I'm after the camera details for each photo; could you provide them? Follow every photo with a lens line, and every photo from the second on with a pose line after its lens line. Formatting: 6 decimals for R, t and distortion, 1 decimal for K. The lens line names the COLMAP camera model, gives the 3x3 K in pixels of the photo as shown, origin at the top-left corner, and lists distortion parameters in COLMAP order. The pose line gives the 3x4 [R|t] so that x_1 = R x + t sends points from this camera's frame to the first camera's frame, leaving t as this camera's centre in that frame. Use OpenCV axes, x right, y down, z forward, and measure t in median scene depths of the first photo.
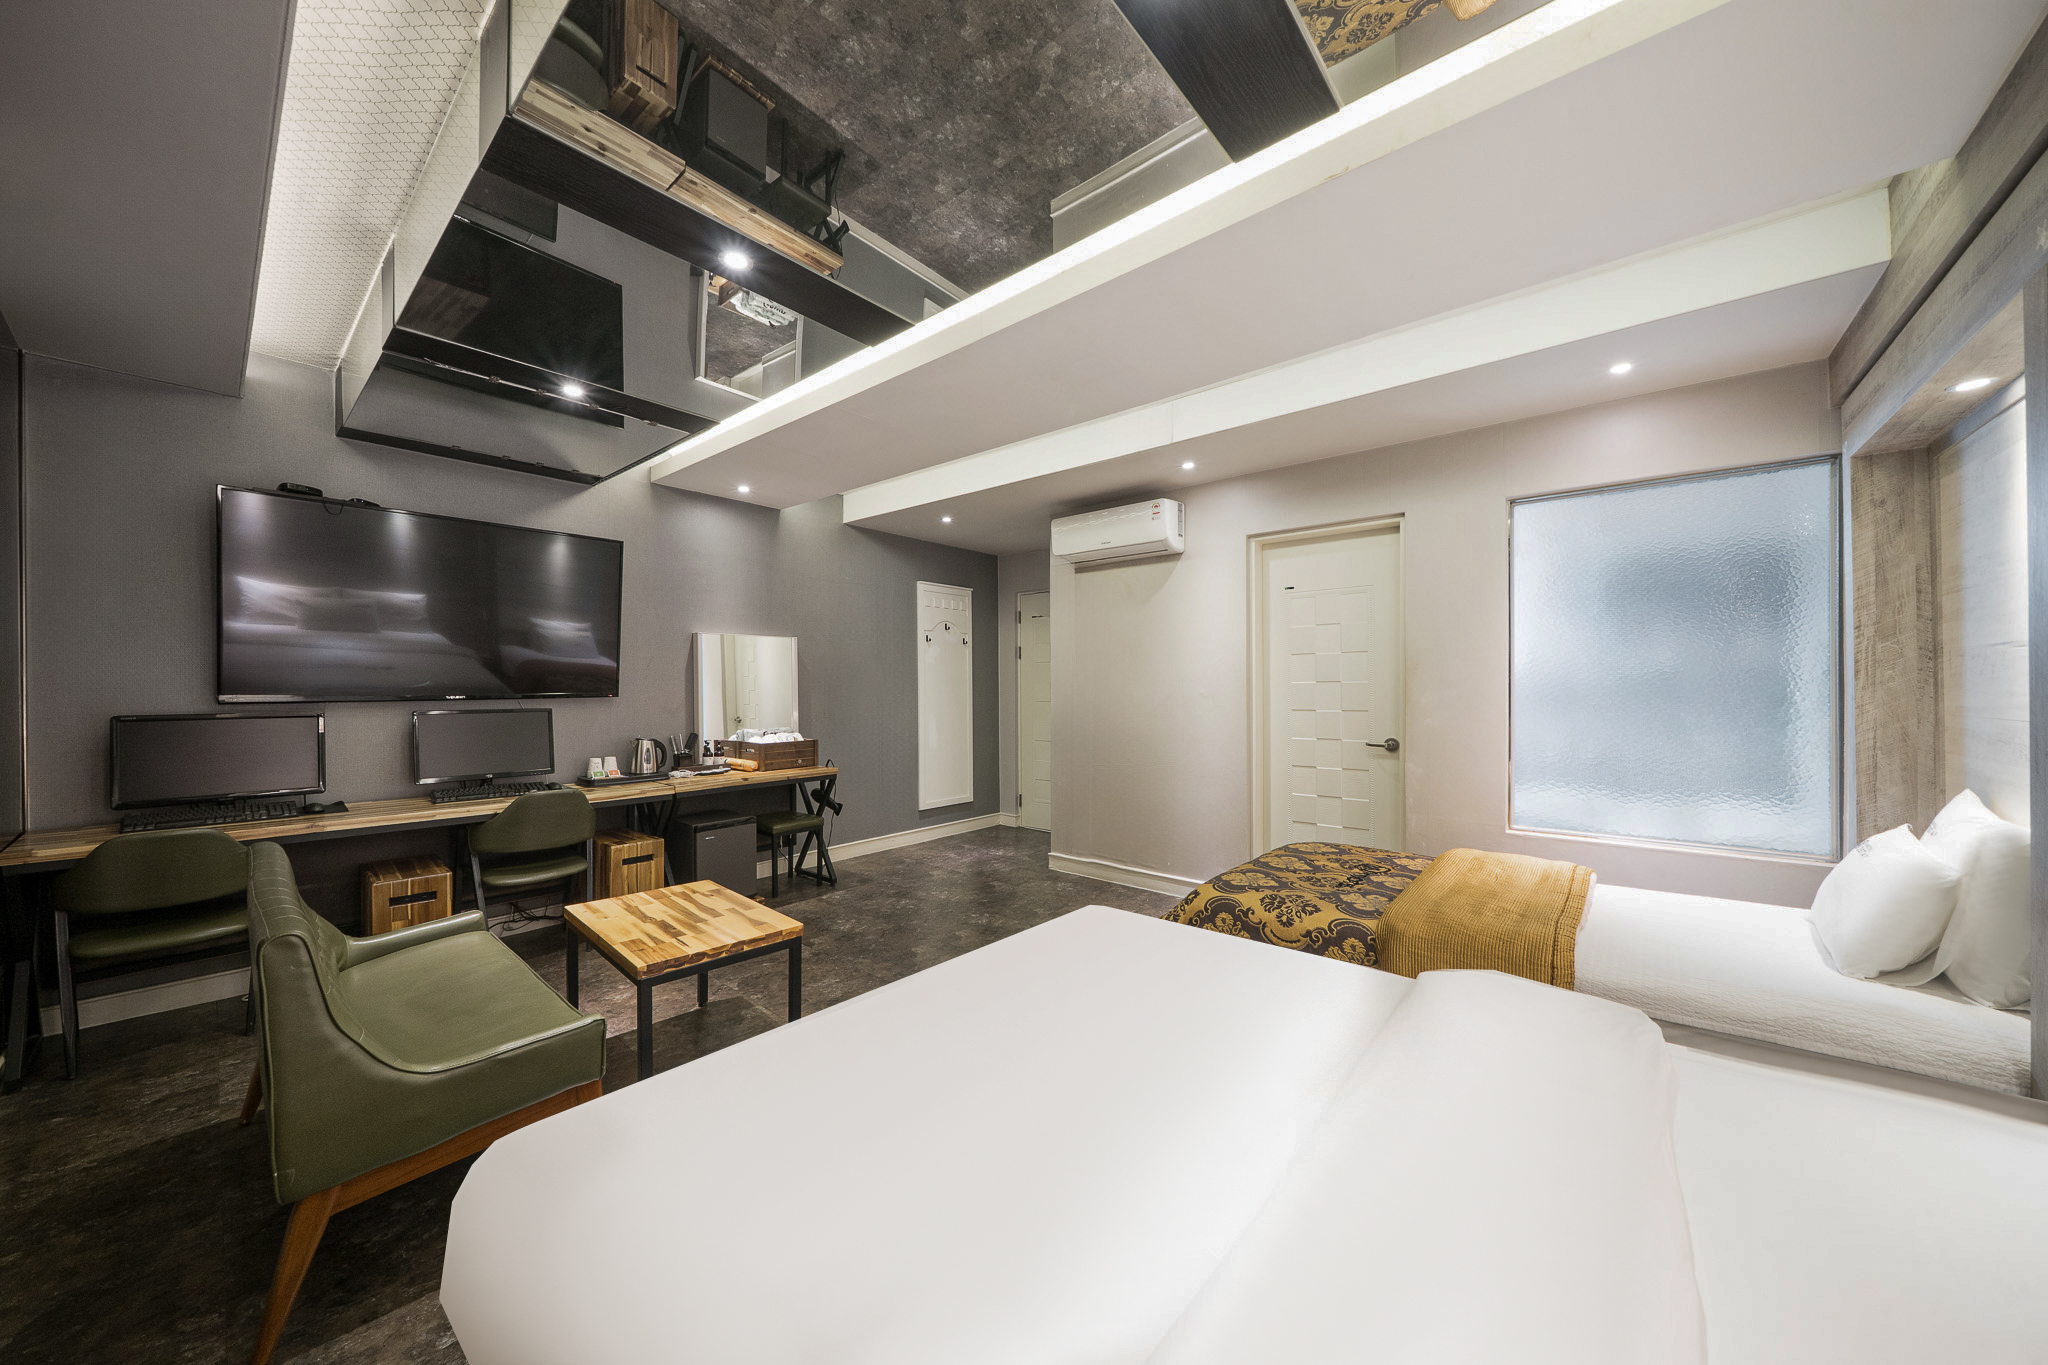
lens RADIAL K [[700.1, 0, 1012.0], [0, 700.1, 689.5], [0, 0, 1]] dist [-0.000439, -0.000013]
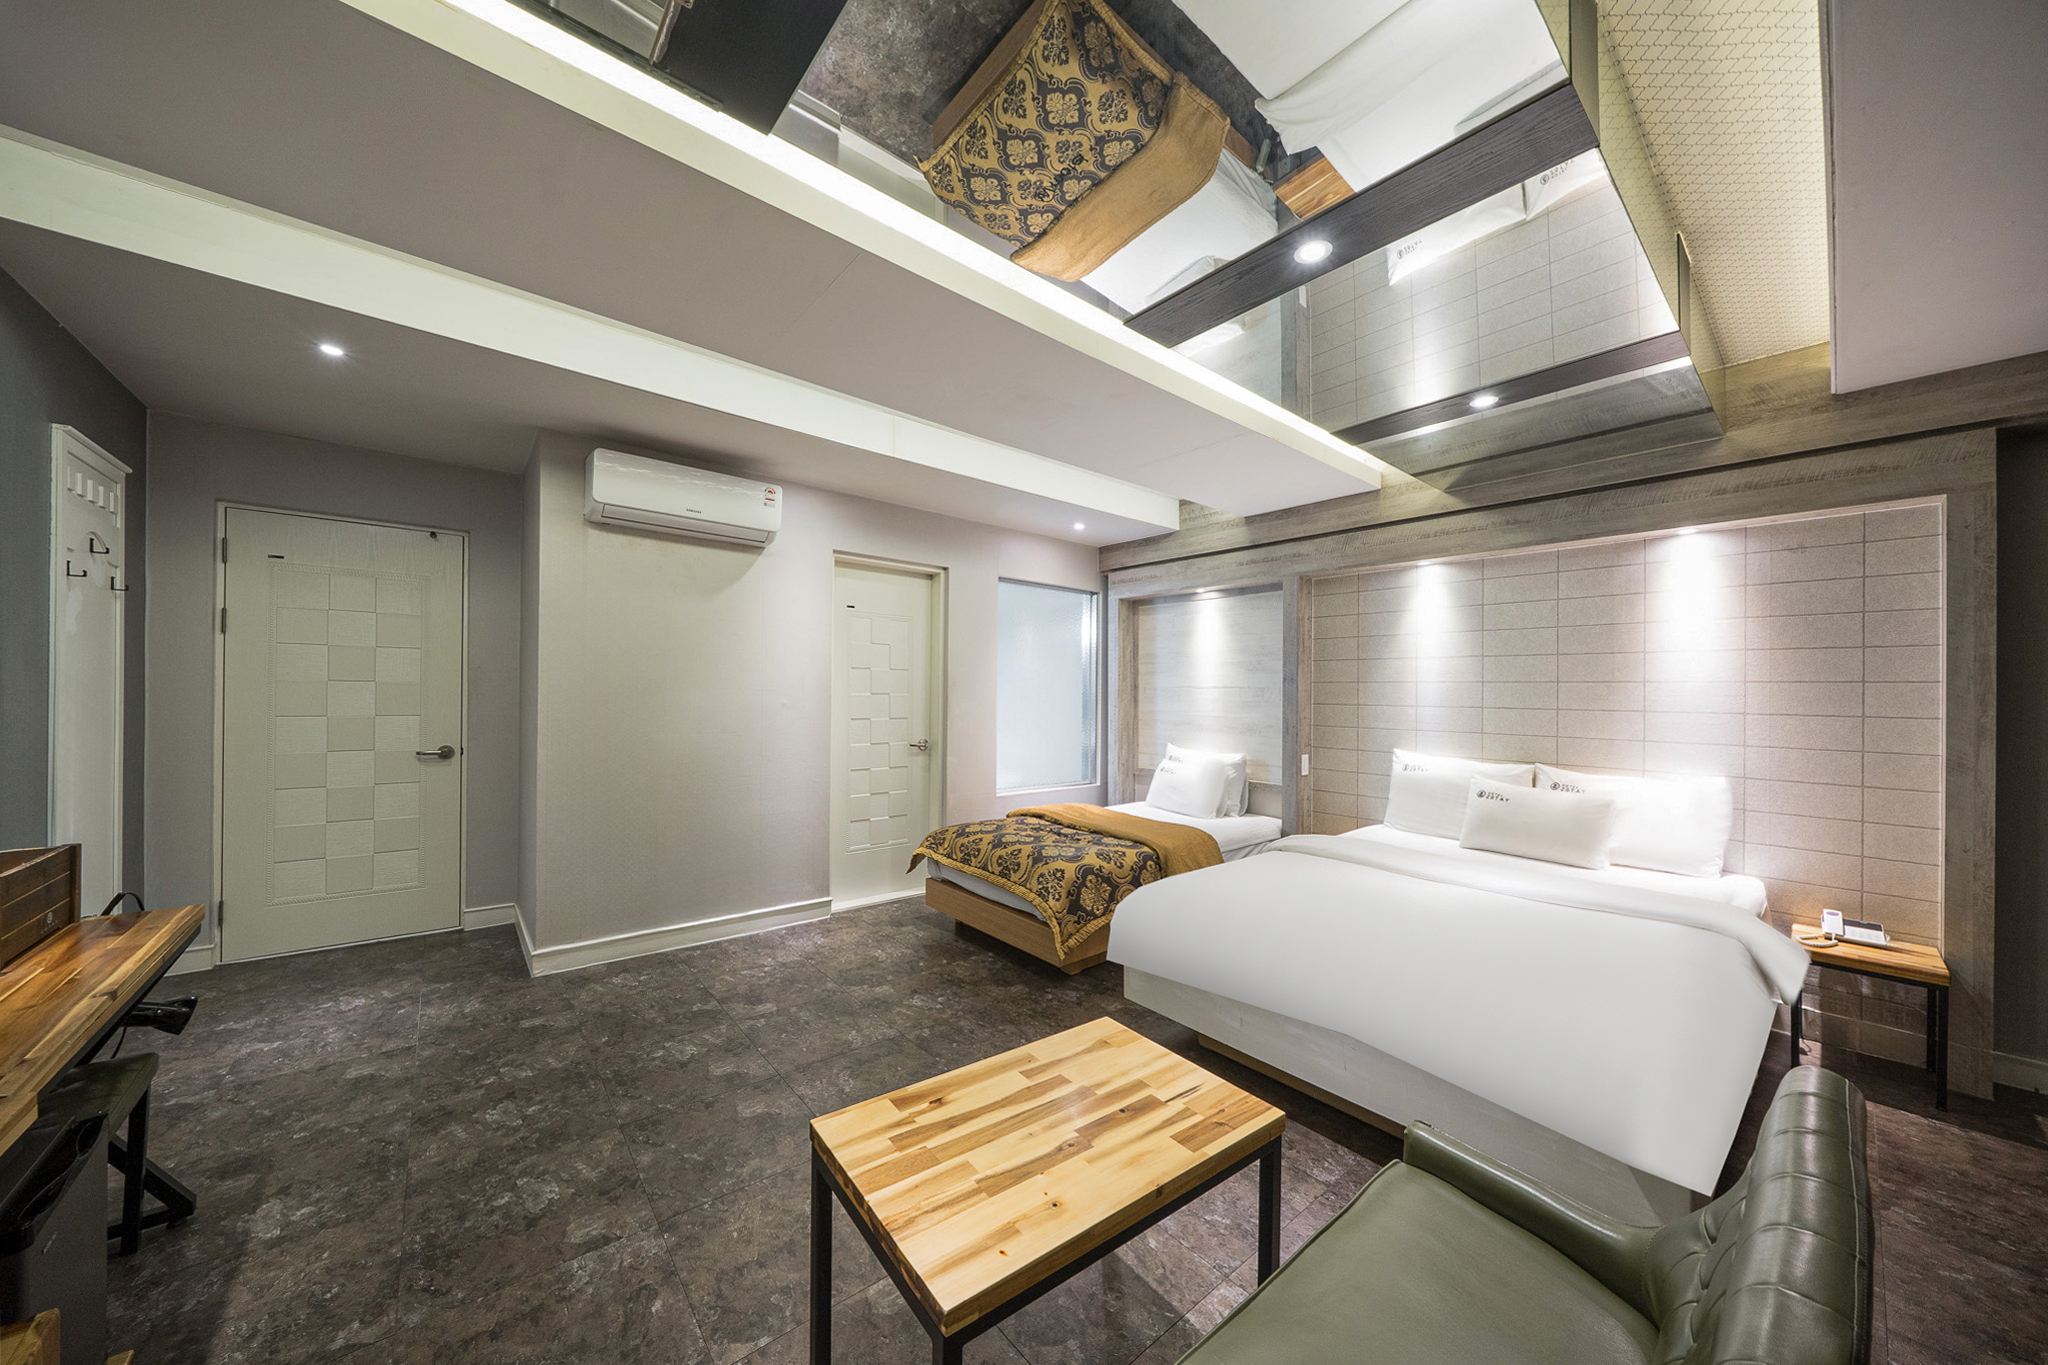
lens RADIAL K [[700.1, 0, 1012.0], [0, 700.1, 689.5], [0, 0, 1]] dist [-0.000439, -0.000013]
pose [[0.163549, 0.014466, 0.986429, -0.694928], [-0.013861, 0.999827, -0.012364, -0.007430], [-0.986438, -0.011651, 0.163722, 0.633215]]
